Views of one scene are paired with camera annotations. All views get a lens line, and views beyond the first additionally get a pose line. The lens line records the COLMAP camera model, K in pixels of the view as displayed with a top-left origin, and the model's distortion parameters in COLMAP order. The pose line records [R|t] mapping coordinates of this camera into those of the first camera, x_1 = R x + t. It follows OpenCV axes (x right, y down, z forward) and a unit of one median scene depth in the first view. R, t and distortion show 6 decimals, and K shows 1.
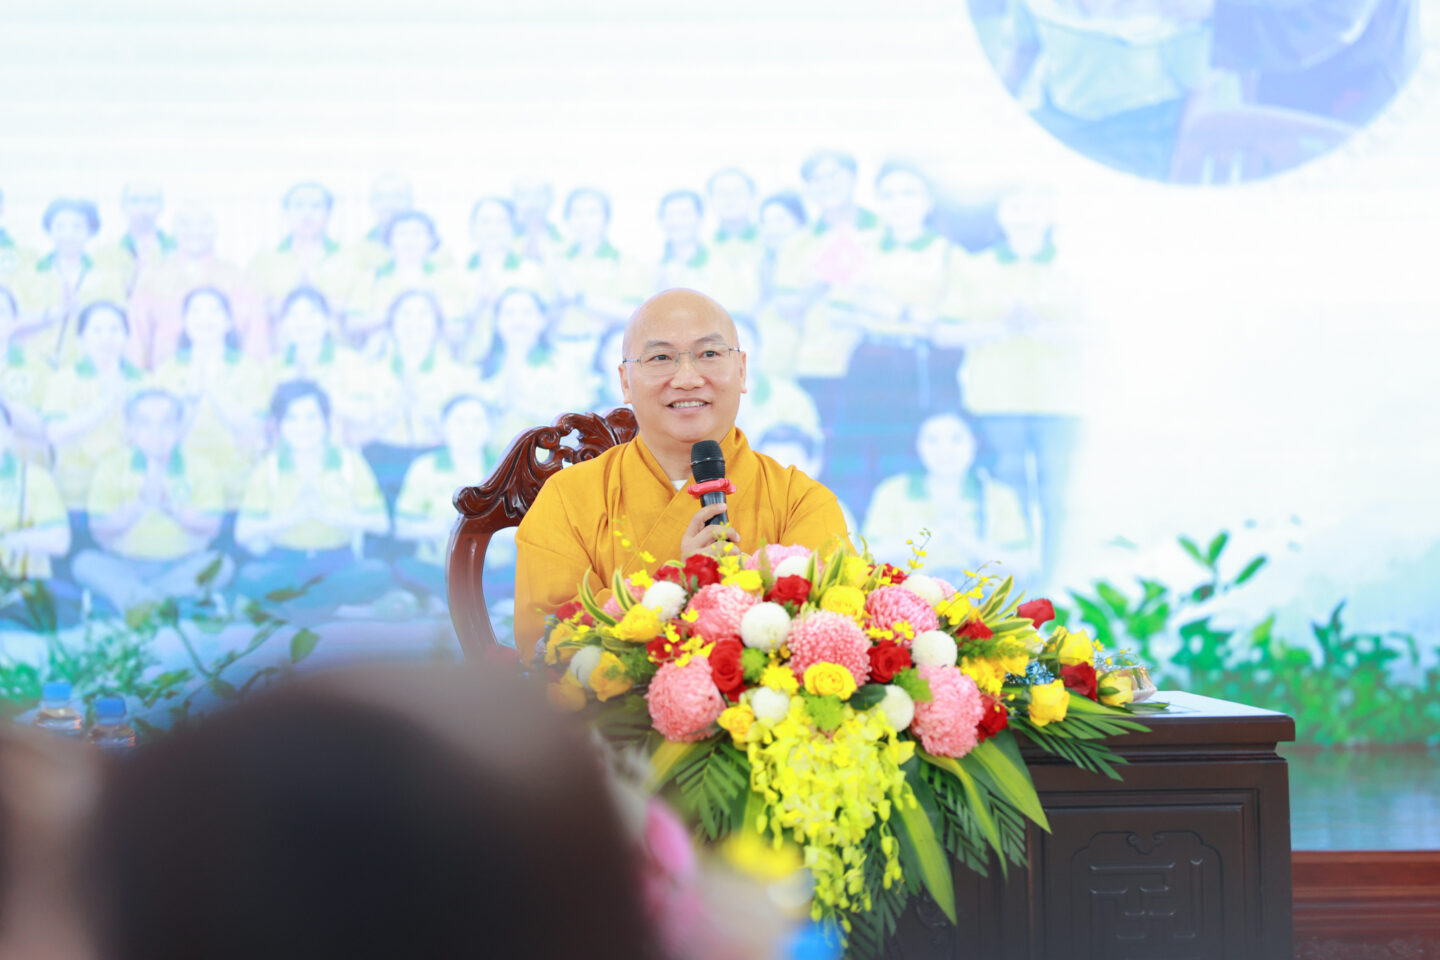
lens RADIAL K [[7617.1, 0, 689.0], [0, 7617.1, 474.4], [0, 0, 1]] dist [1.833839, 0.000000]
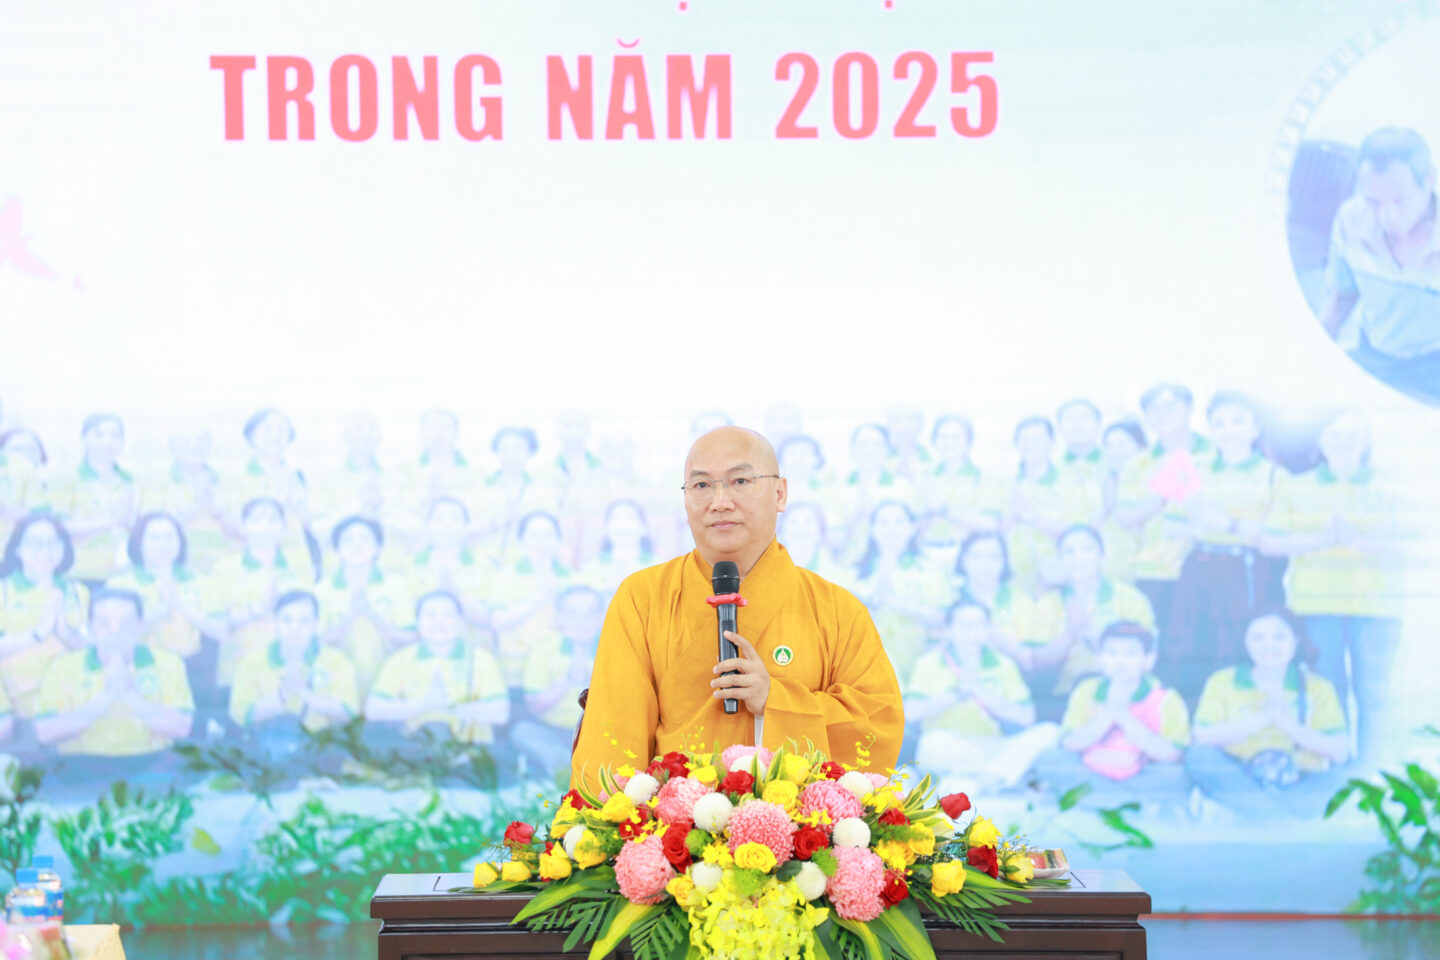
lens RADIAL K [[7617.1, 0, 720.2], [0, 7617.1, 479.0], [0, 0, 1]] dist [1.833839, 0.000000]
pose [[0.984711, 0.009104, -0.173955, 0.155880], [-0.011553, 0.999848, -0.013072, -0.012352], [0.173810, 0.014882, 0.984667, -0.153733]]
